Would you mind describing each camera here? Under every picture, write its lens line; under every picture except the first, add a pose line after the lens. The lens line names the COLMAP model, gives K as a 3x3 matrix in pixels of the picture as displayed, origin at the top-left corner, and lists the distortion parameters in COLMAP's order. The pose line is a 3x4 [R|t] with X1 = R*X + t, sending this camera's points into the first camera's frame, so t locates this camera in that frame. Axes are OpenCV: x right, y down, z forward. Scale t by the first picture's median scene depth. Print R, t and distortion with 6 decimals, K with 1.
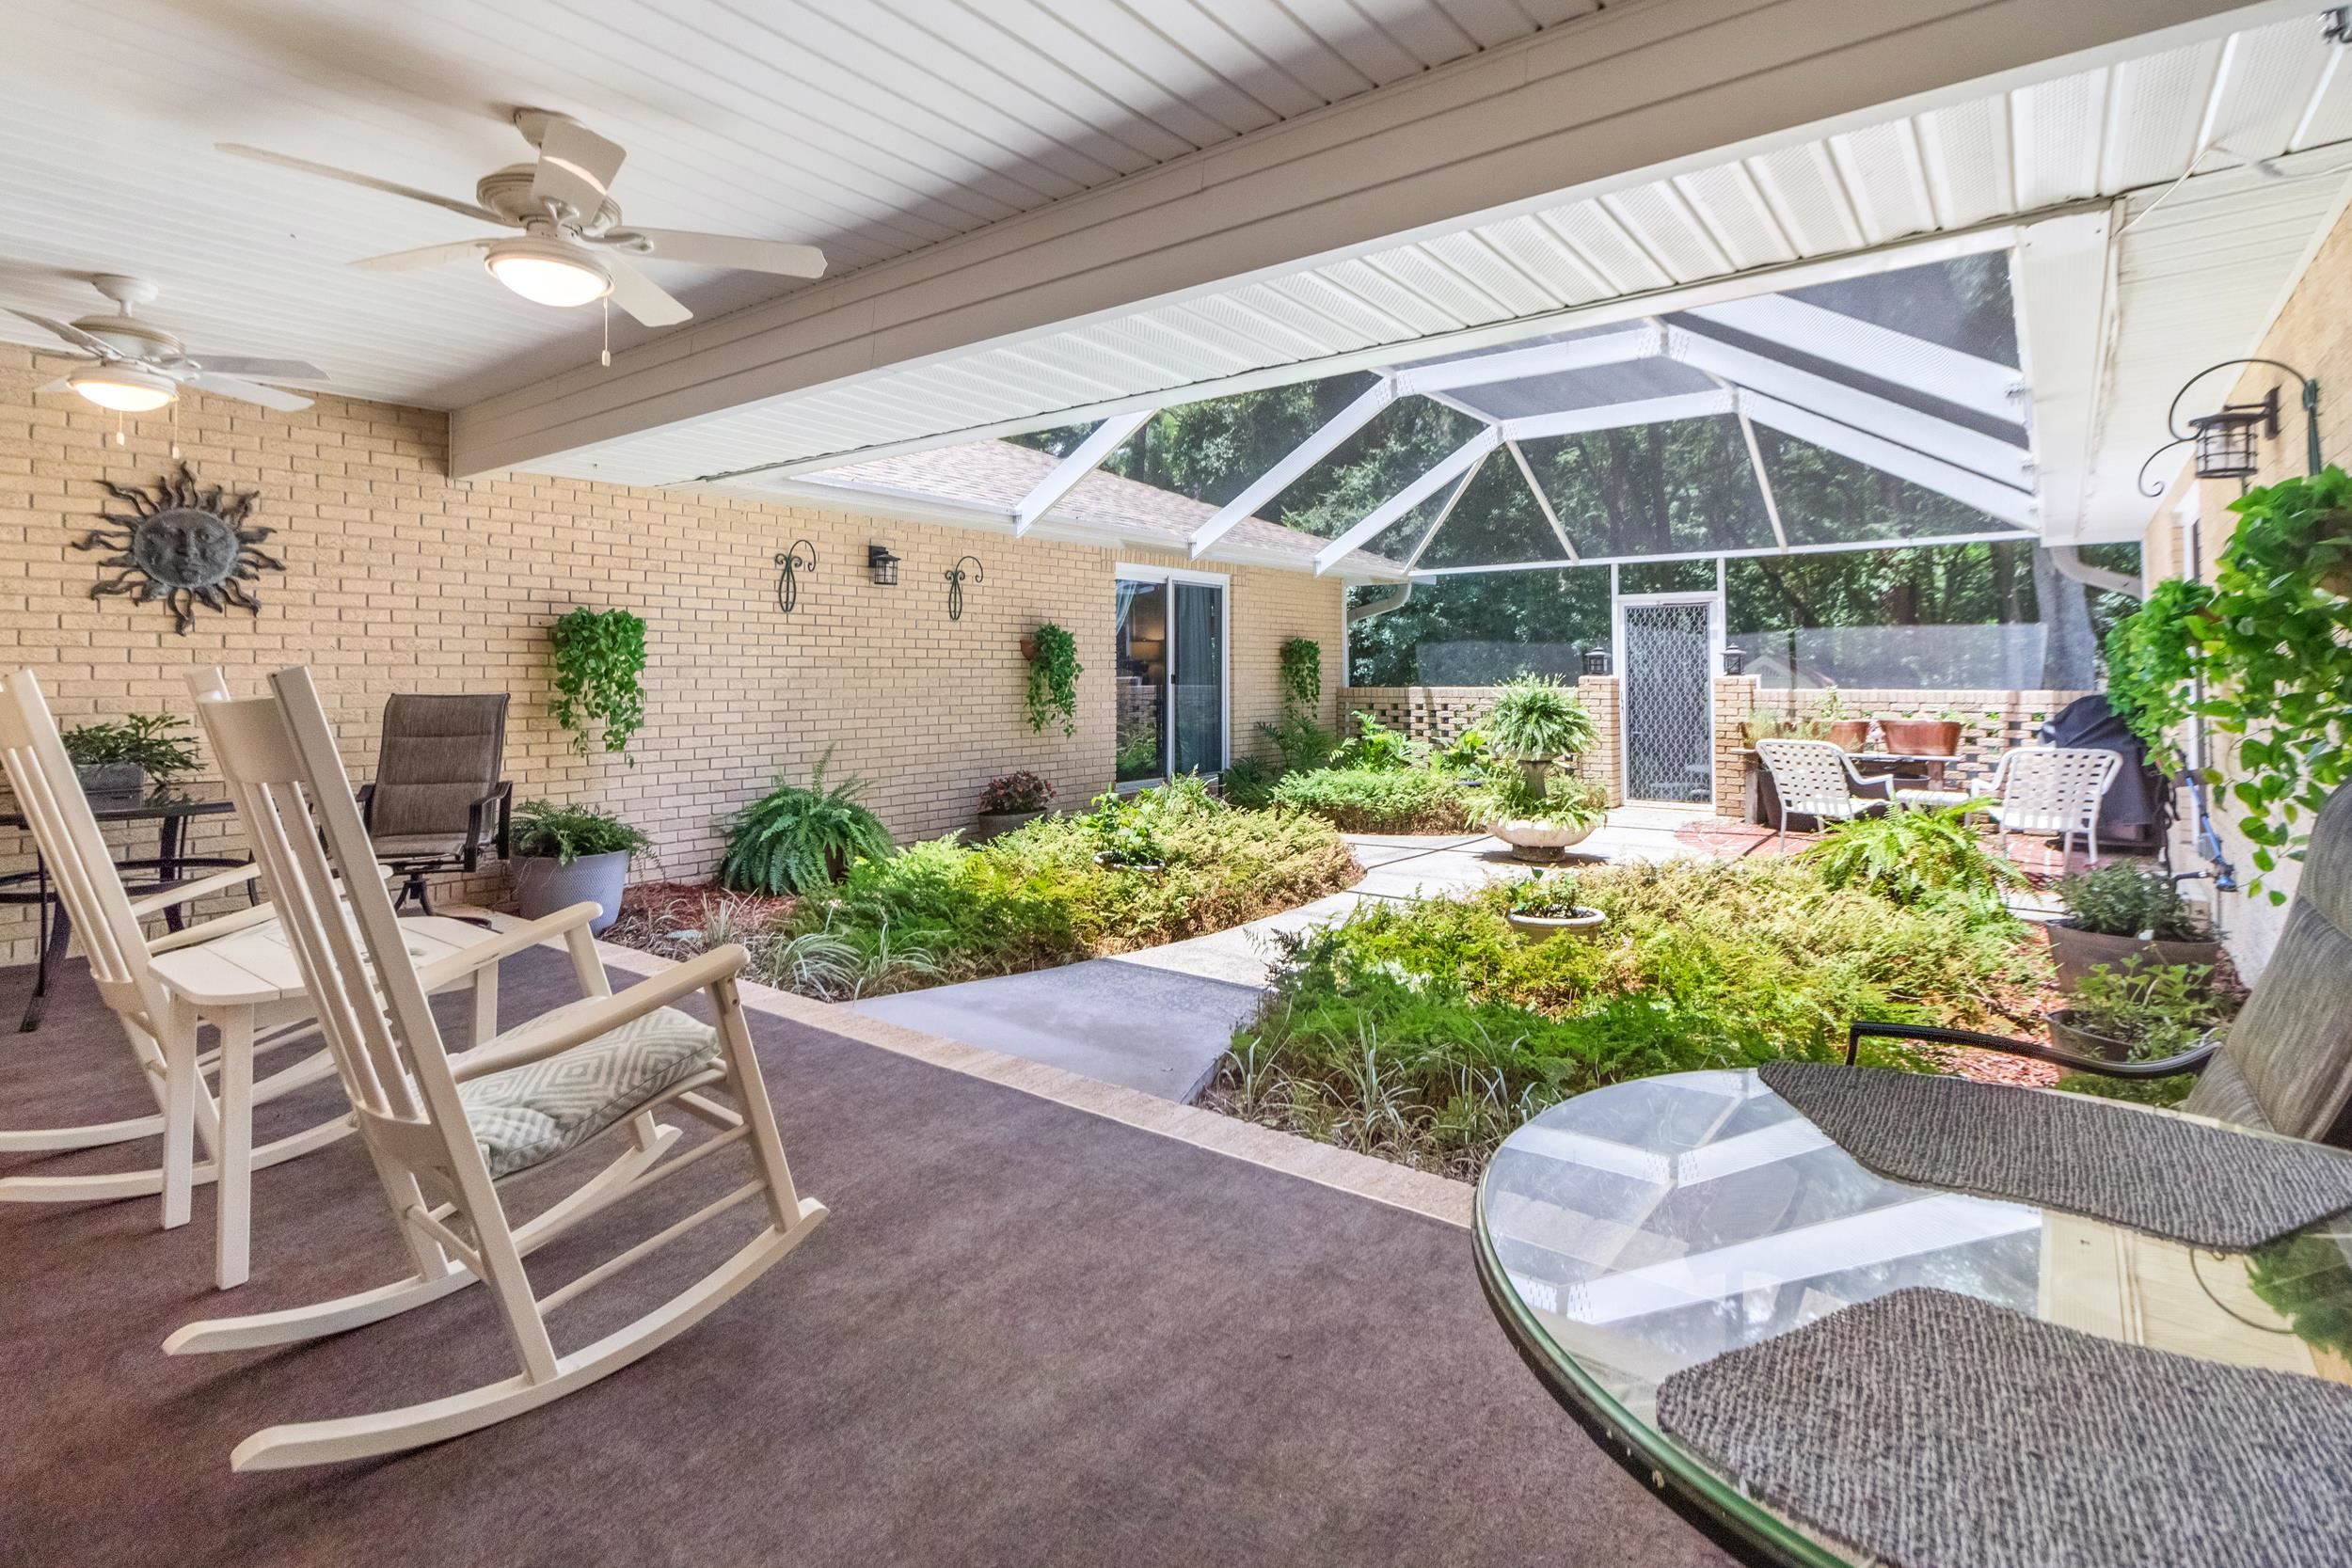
lens RADIAL K [[1120.3, 0, 1190.1], [0, 1120.3, 706.3], [0, 0, 1]] dist [0.000803, 0.000378]
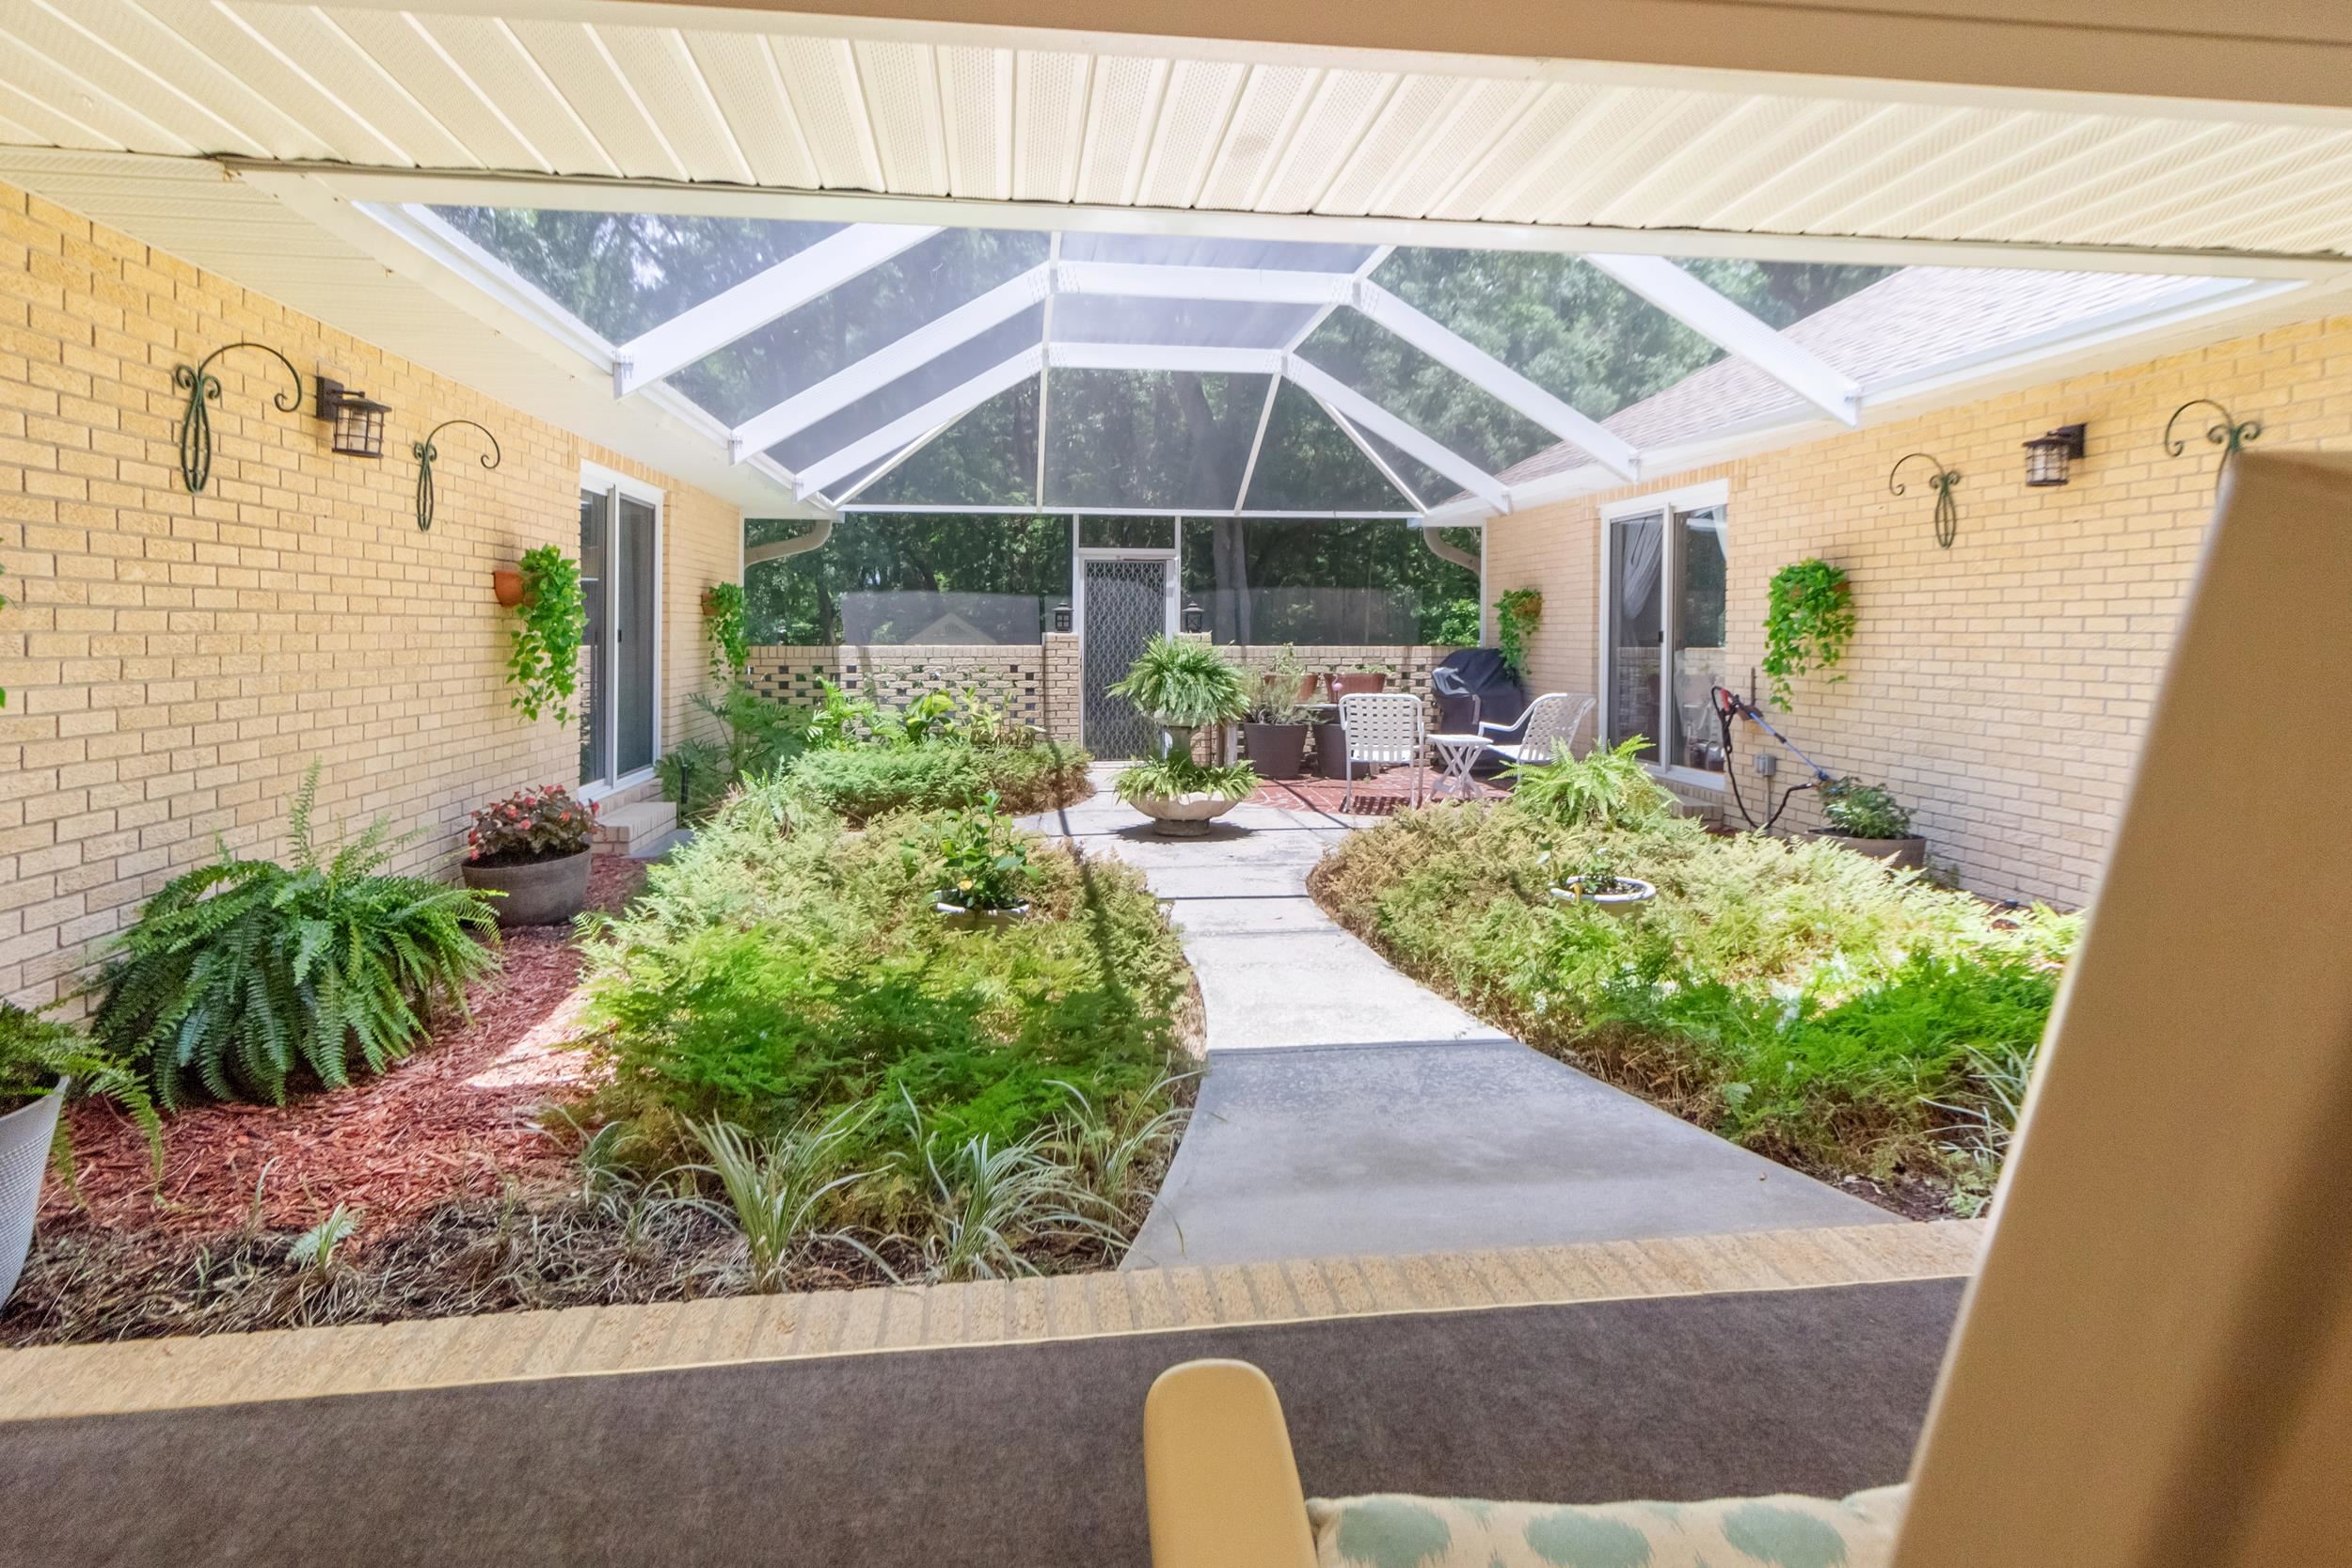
lens RADIAL K [[1183.7, 0, 1139.9], [0, 1183.7, 687.4], [0, 0, 1]] dist [0.002010, 0.000579]
pose [[0.720463, -0.028865, 0.692893, -0.338592], [0.015175, 0.999550, 0.025862, -0.007238], [-0.693328, -0.008118, 0.720577, 0.293339]]
